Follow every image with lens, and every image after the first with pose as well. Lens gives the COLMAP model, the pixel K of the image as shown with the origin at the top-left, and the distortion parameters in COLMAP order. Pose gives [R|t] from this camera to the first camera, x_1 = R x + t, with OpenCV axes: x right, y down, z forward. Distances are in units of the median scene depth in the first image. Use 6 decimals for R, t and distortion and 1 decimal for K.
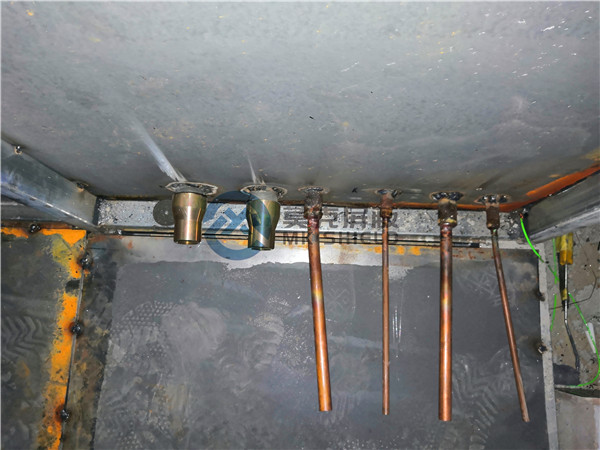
lens RADIAL K [[467.6, 0, 299.6], [0, 467.6, 224.8], [0, 0, 1]] dist [-0.015113, 0.018400]
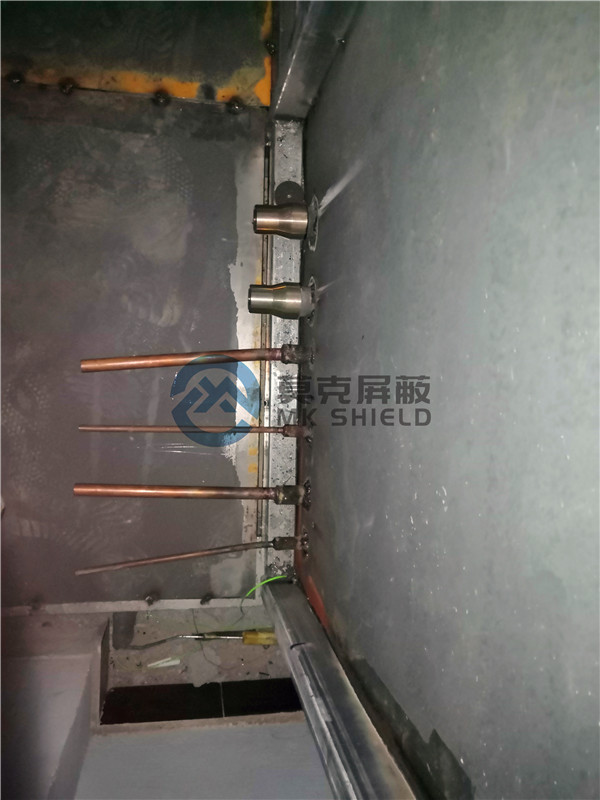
lens RADIAL K [[623.4, 0, 300.1], [0, 623.4, 400.5], [0, 0, 1]] dist [-0.015113, 0.018400]
pose [[0.011838, 0.998940, 0.044478, 0.061517], [-0.999721, 0.010914, 0.020957, -0.068987], [0.020449, -0.044714, 0.998791, -0.236782]]
